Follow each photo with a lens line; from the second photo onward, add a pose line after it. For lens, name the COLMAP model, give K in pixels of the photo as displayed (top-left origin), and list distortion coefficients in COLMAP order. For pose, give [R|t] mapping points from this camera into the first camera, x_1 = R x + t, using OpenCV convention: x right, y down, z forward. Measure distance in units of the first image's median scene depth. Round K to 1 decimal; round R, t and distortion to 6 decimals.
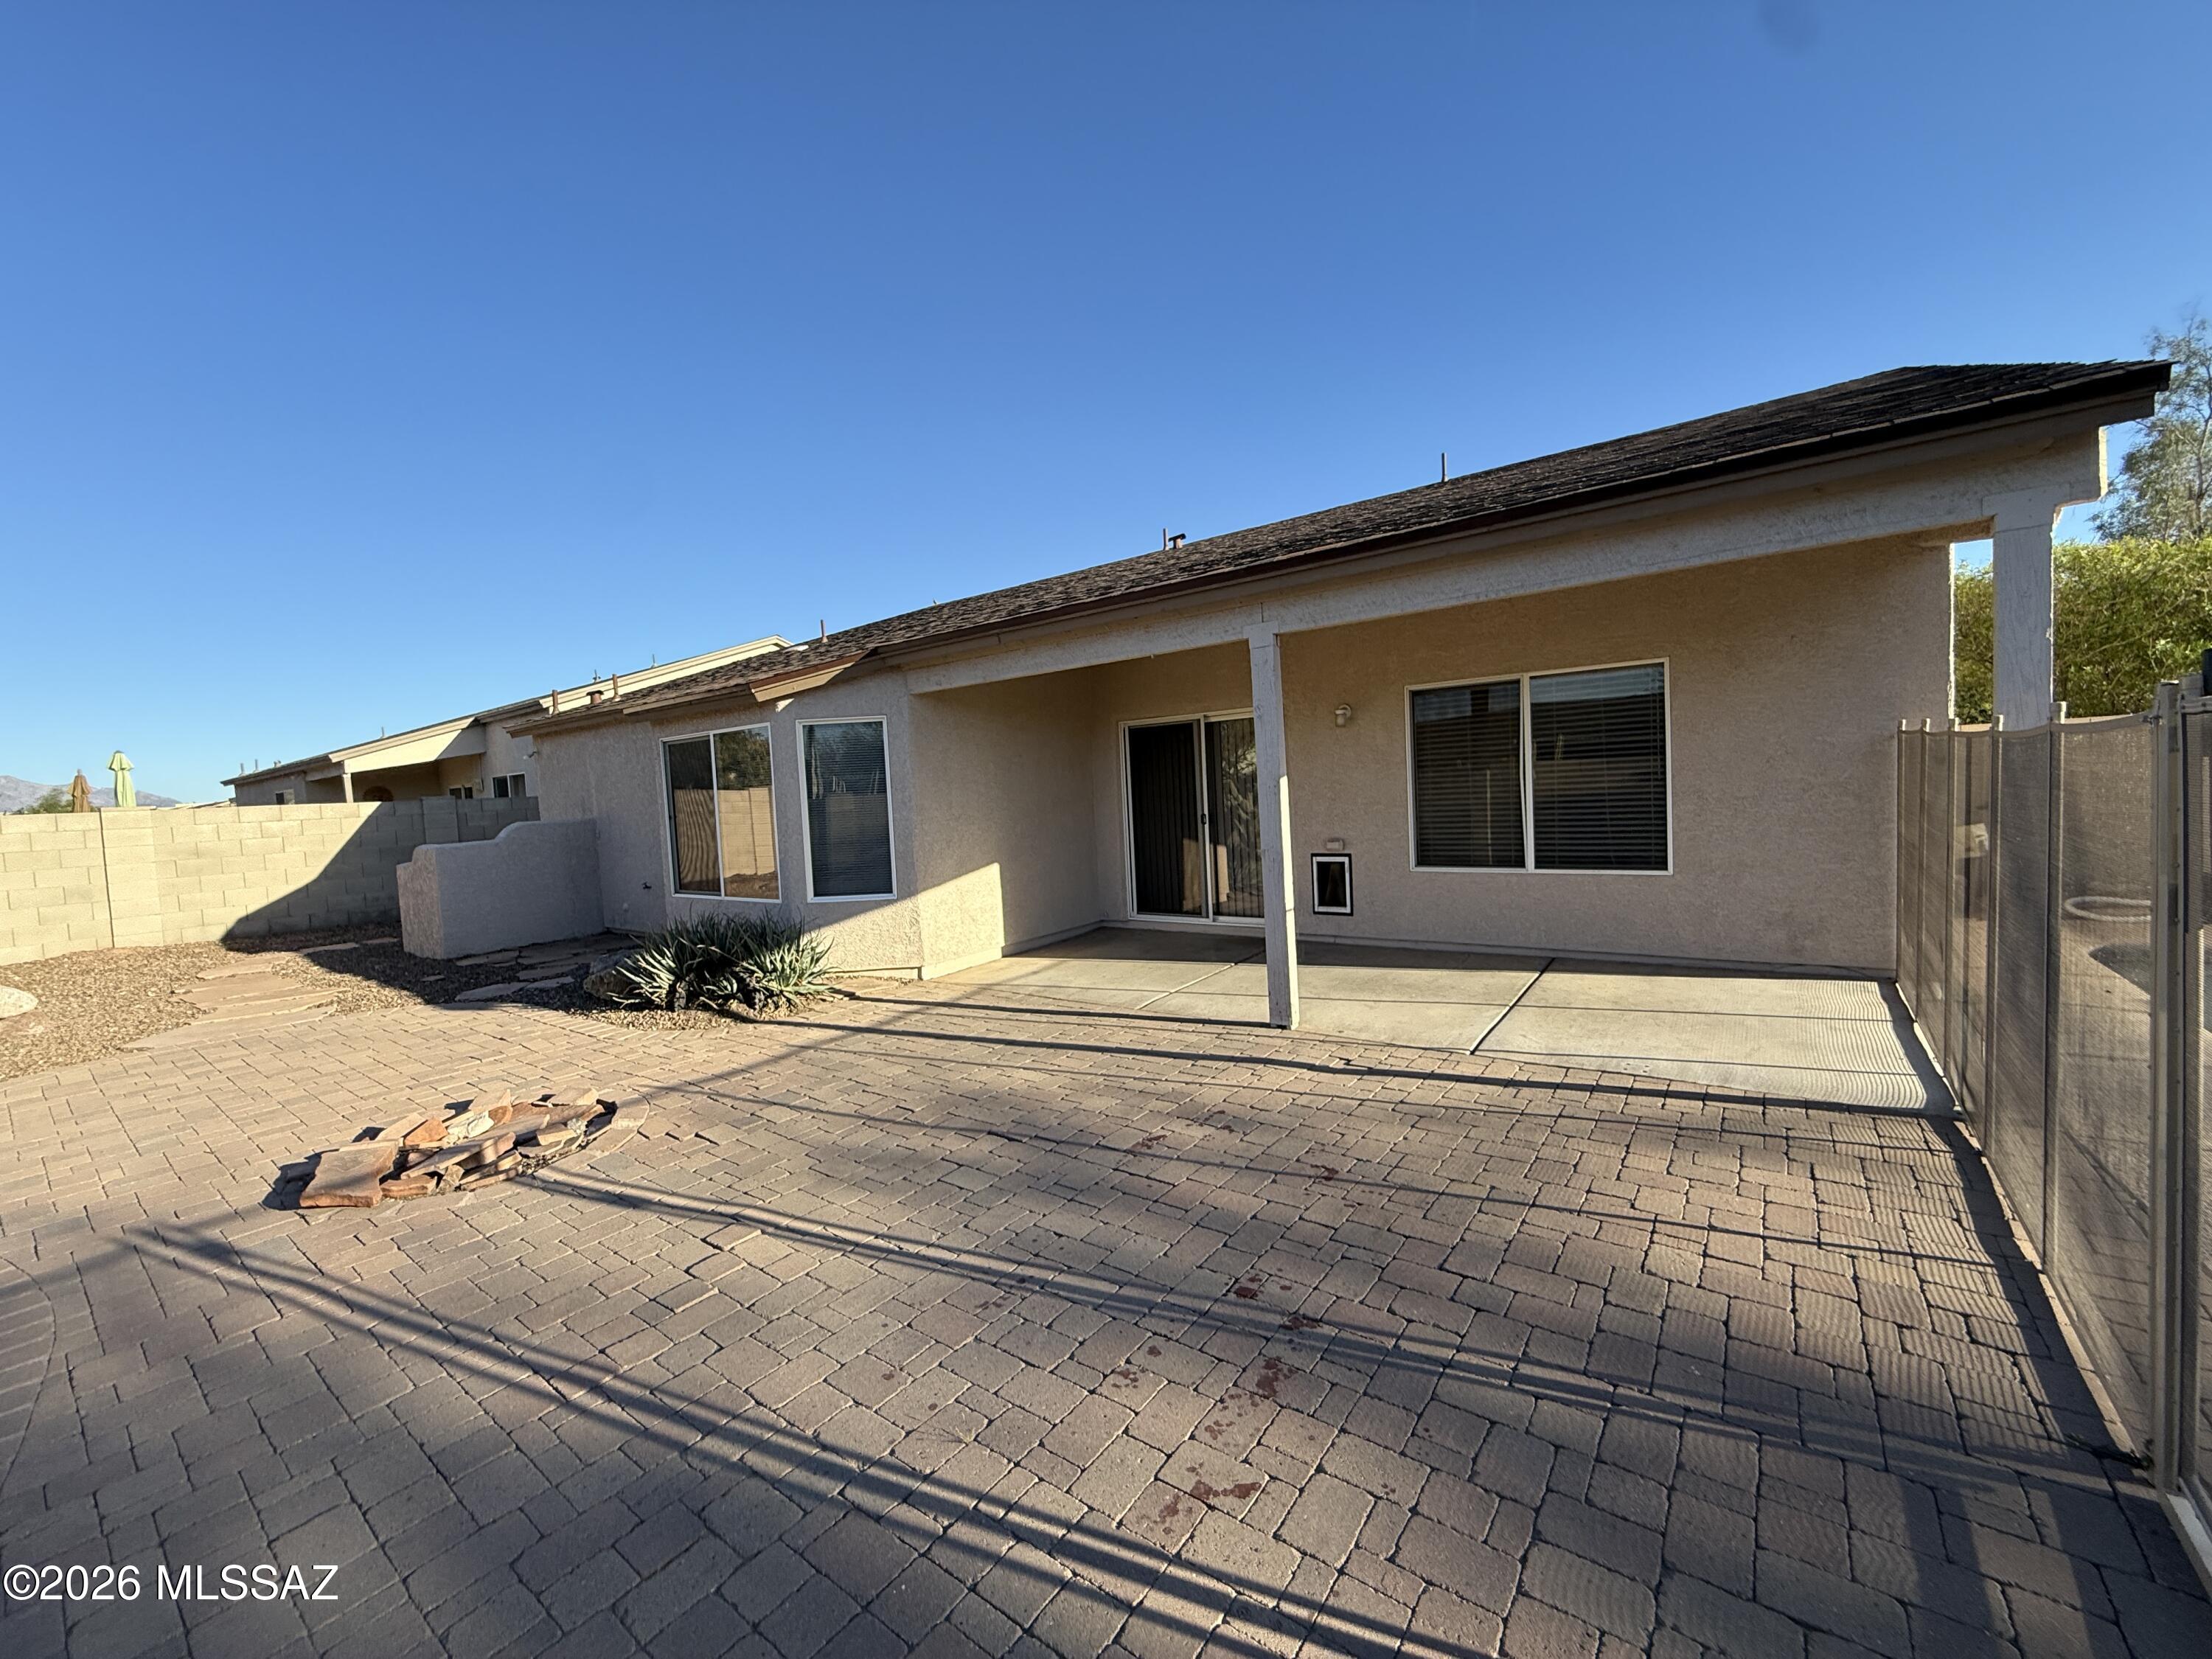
lens RADIAL K [[877.6, 0, 1108.2], [0, 877.6, 820.3], [0, 0, 1]] dist [0.000037, 0.000057]
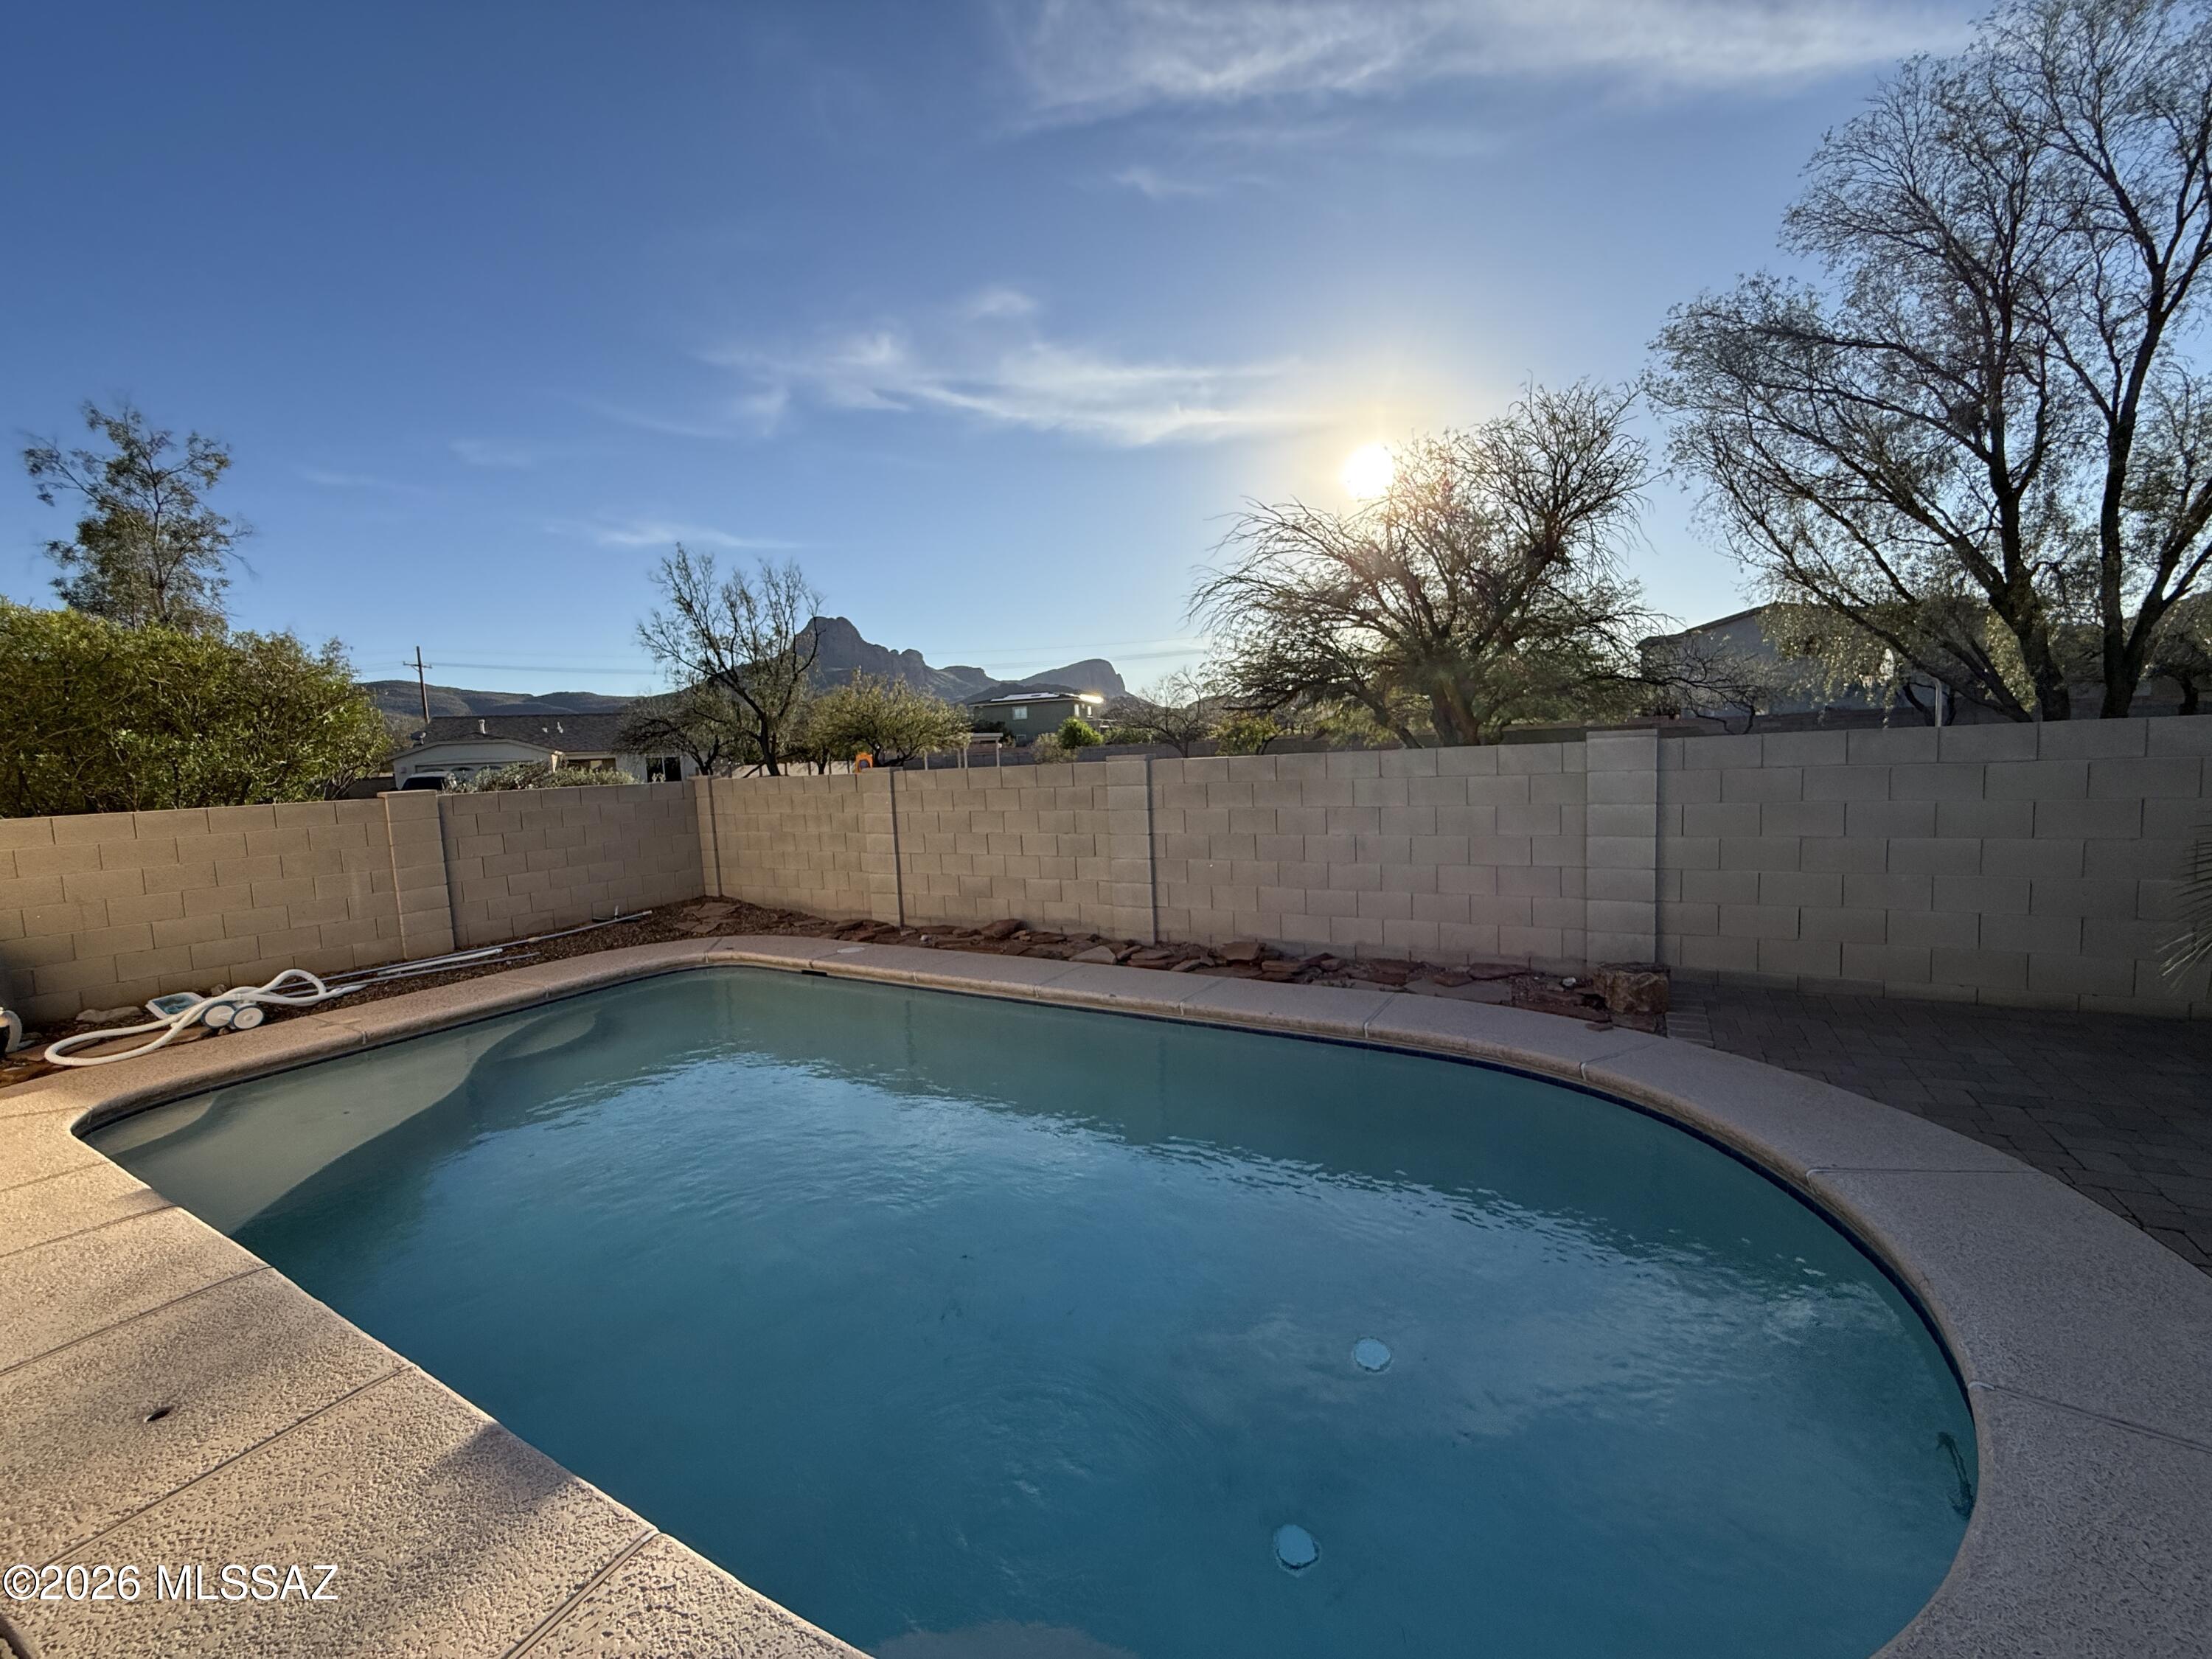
lens RADIAL K [[877.6, 0, 1108.2], [0, 877.6, 820.3], [0, 0, 1]] dist [0.000037, 0.000057]
pose [[-0.117596, -0.025403, 0.992737, 0.090742], [0.105466, 0.993700, 0.037921, -0.020049], [-0.987445, 0.109160, -0.114176, 0.055572]]
